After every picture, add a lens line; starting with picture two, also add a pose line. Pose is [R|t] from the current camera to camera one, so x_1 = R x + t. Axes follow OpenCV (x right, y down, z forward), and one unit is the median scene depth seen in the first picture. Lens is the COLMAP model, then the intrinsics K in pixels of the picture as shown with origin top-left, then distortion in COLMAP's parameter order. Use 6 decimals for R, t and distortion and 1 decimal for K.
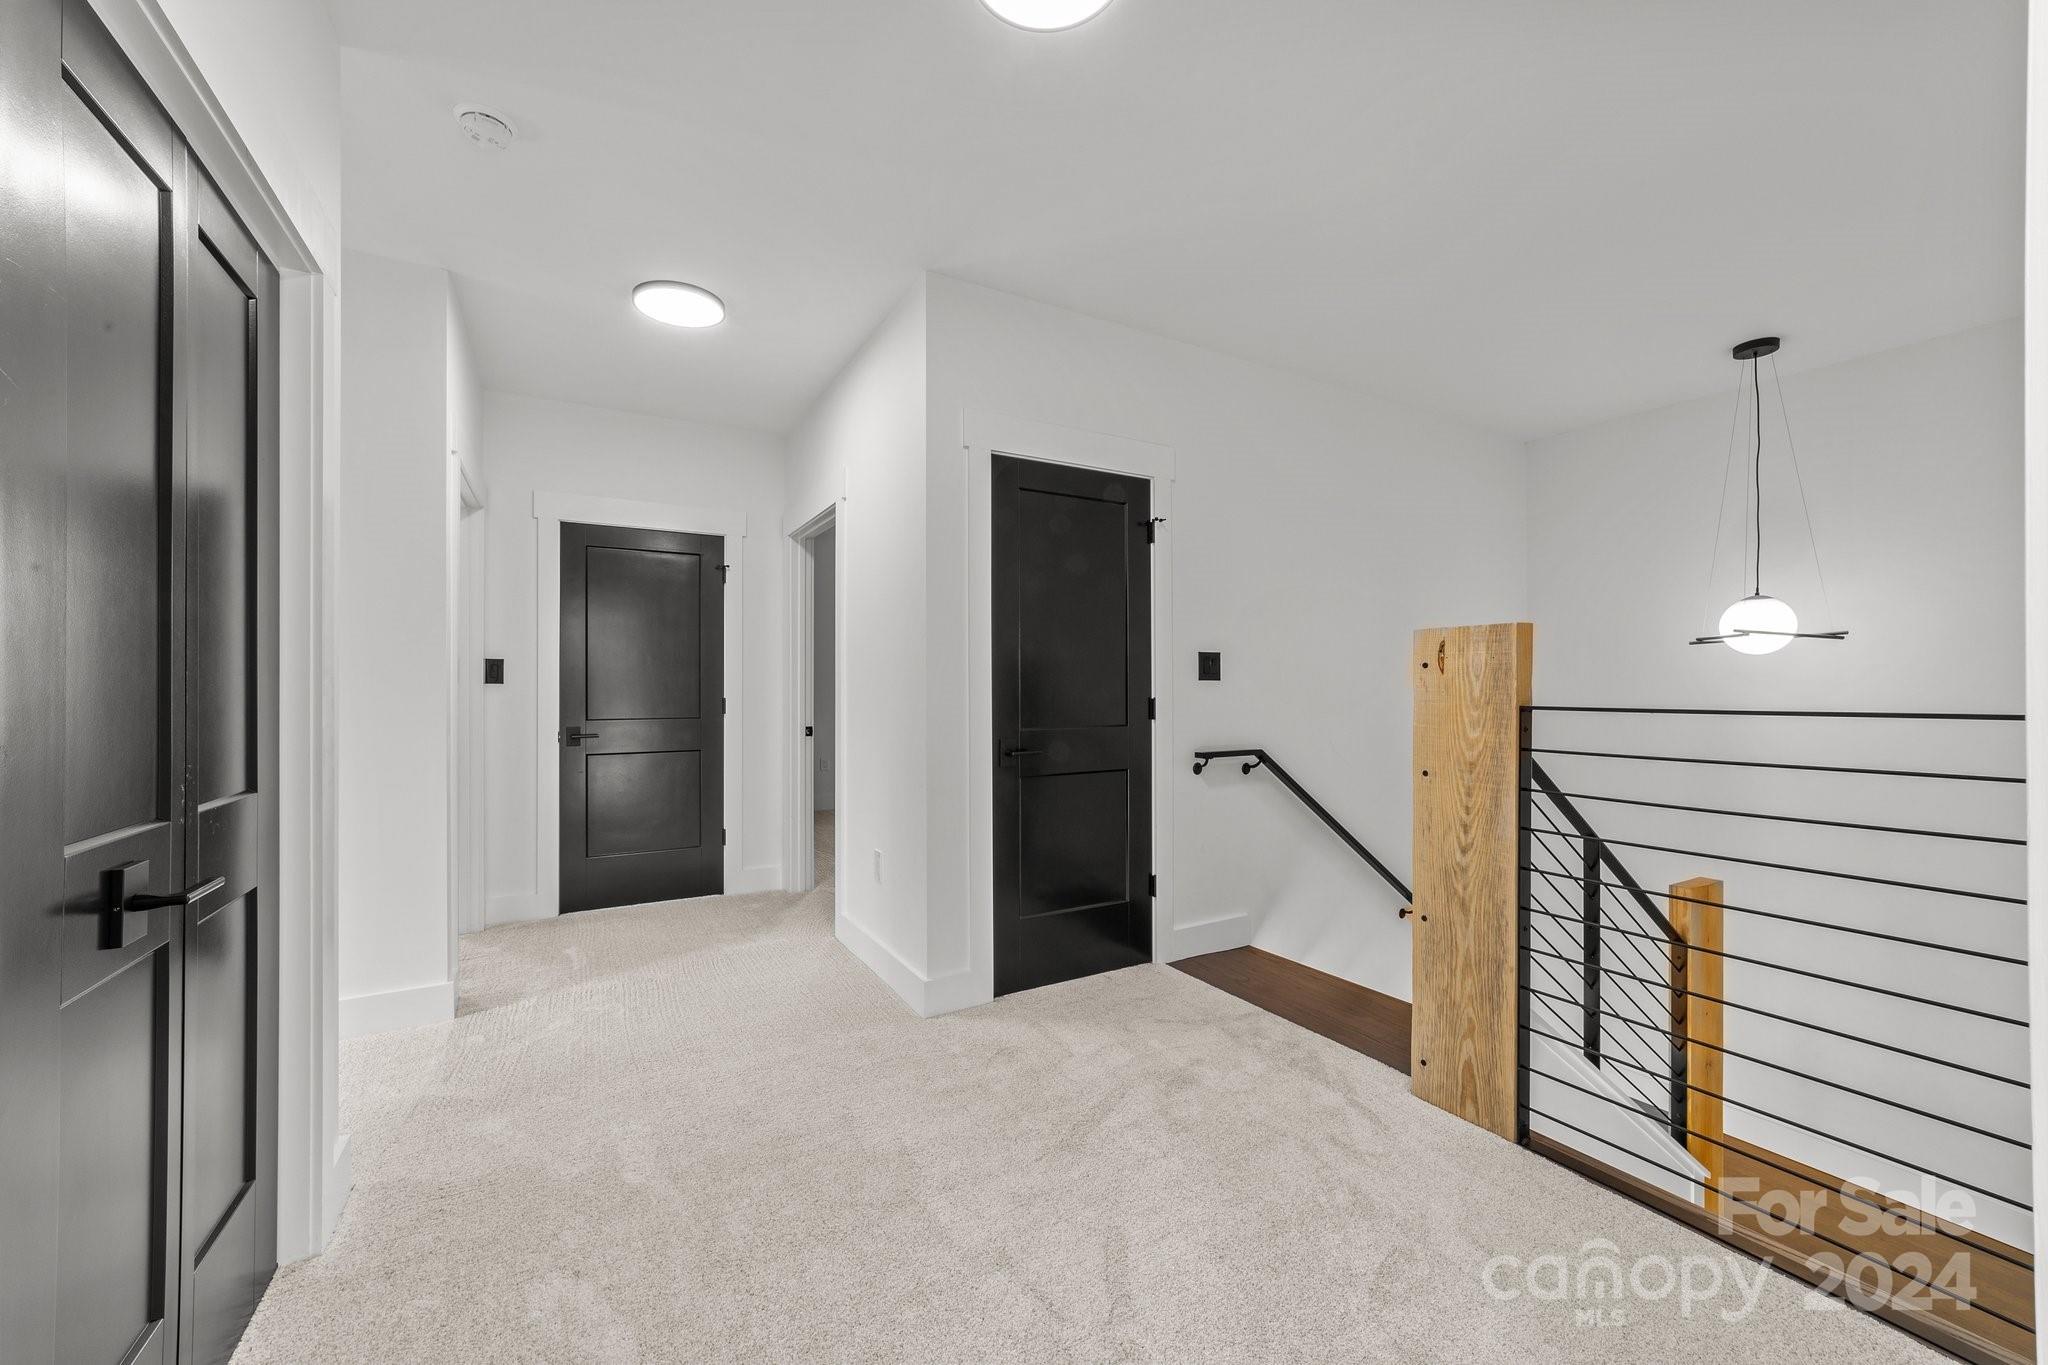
lens RADIAL K [[784.7, 0, 1020.6], [0, 784.7, 687.3], [0, 0, 1]] dist [0.002909, 0.000304]
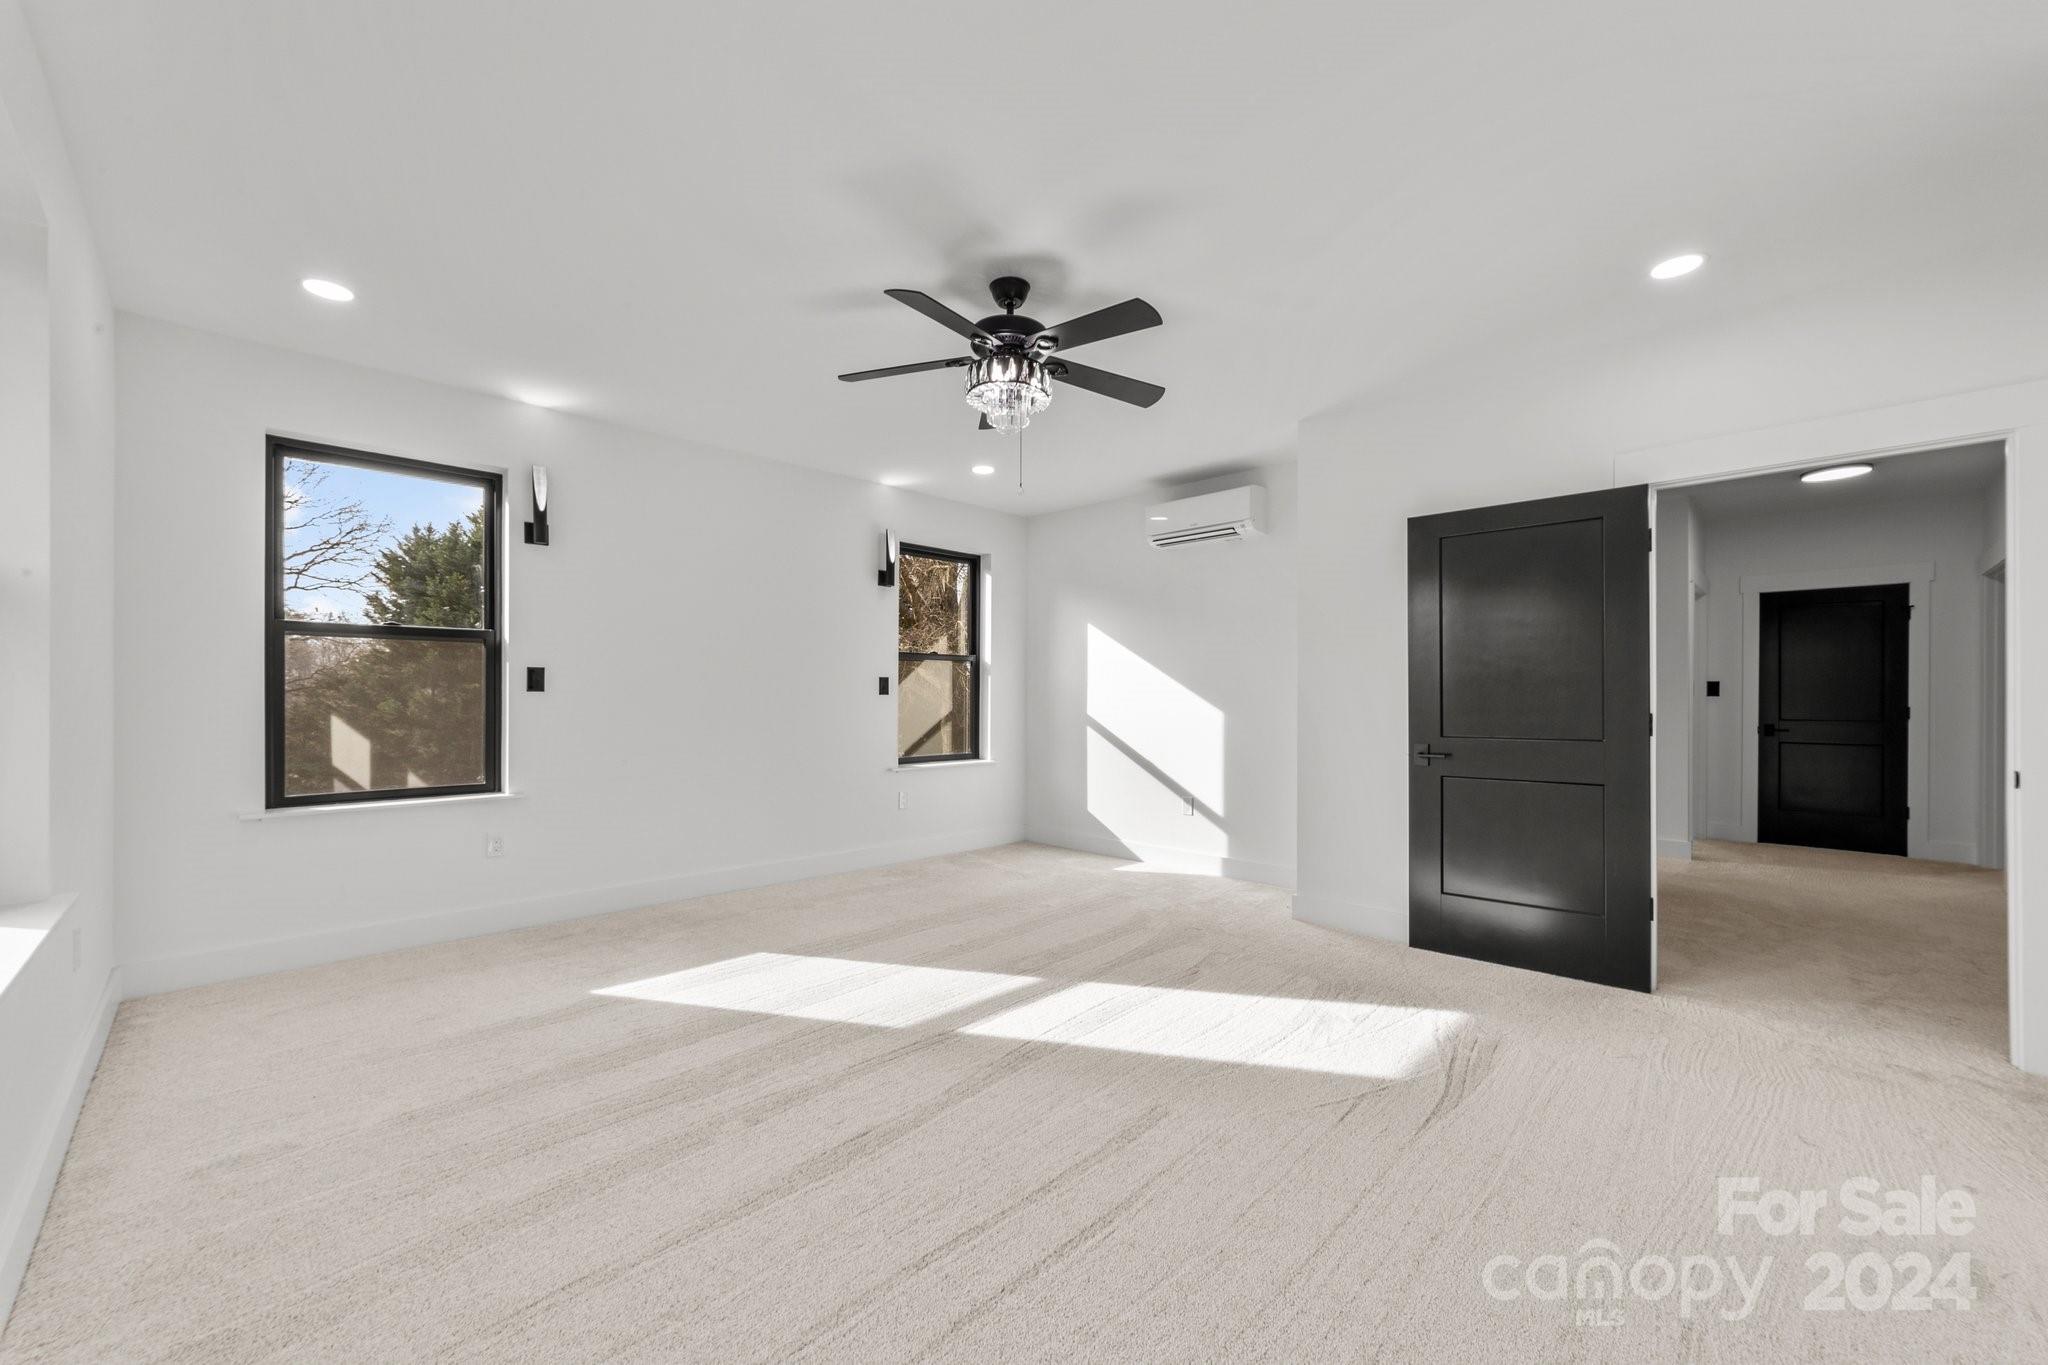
lens RADIAL K [[784.7, 0, 1026.8], [0, 784.7, 698.7], [0, 0, 1]] dist [0.002909, 0.000304]
pose [[0.286268, 0.004425, -0.958139, 0.502022], [-0.006571, 0.999975, 0.002655, 0.005830], [0.958127, 0.005535, 0.286290, -0.854539]]
